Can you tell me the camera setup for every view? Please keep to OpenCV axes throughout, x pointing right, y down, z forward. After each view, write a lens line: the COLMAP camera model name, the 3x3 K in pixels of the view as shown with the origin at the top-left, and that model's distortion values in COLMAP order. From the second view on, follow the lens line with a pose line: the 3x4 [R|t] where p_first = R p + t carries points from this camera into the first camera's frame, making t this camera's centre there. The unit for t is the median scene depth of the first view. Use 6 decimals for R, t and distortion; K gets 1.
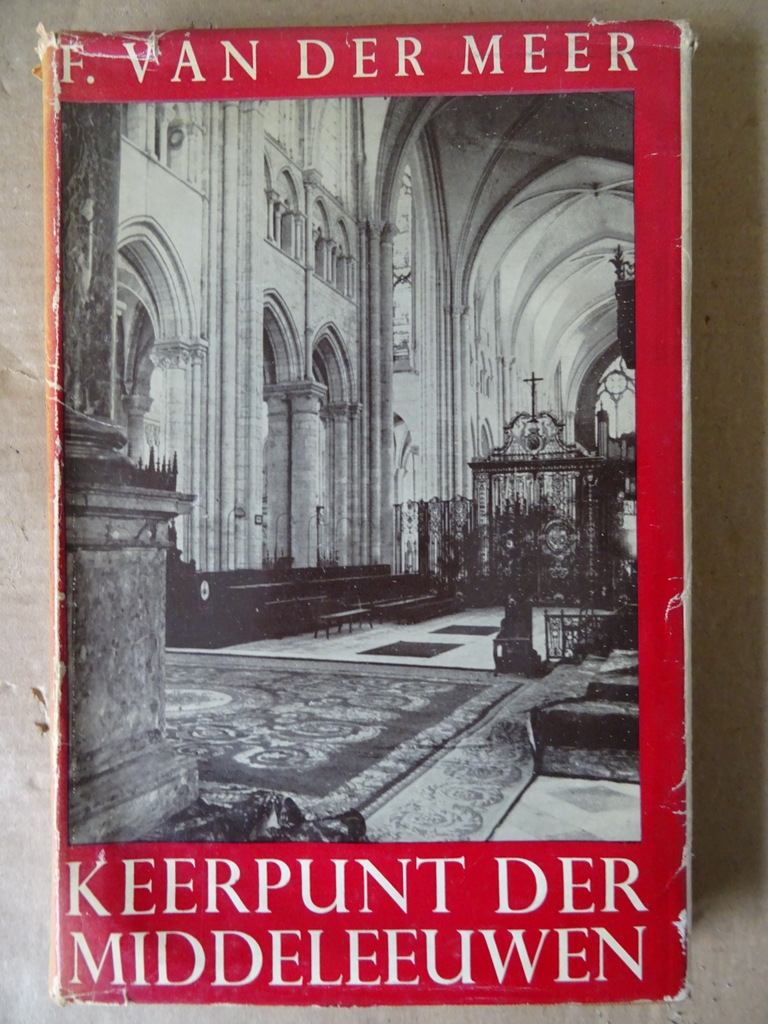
lens RADIAL K [[731.0, 0, 383.5], [0, 731.0, 517.0], [0, 0, 1]] dist [0.011091, -0.014593]
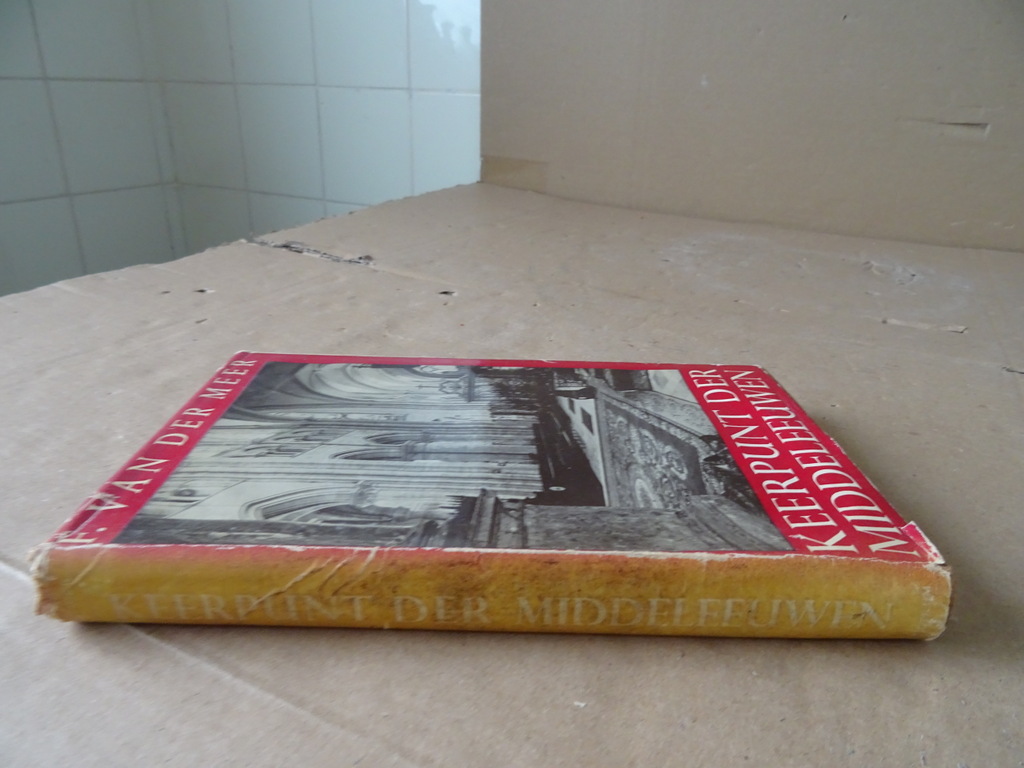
lens RADIAL K [[731.0, 0, 508.2], [0, 731.0, 384.8], [0, 0, 1]] dist [0.011091, -0.014593]
pose [[0.000858, -0.356971, 0.934115, -1.368171], [0.999436, 0.031667, 0.011183, -0.003975], [-0.033572, 0.933579, 0.356797, 0.387249]]
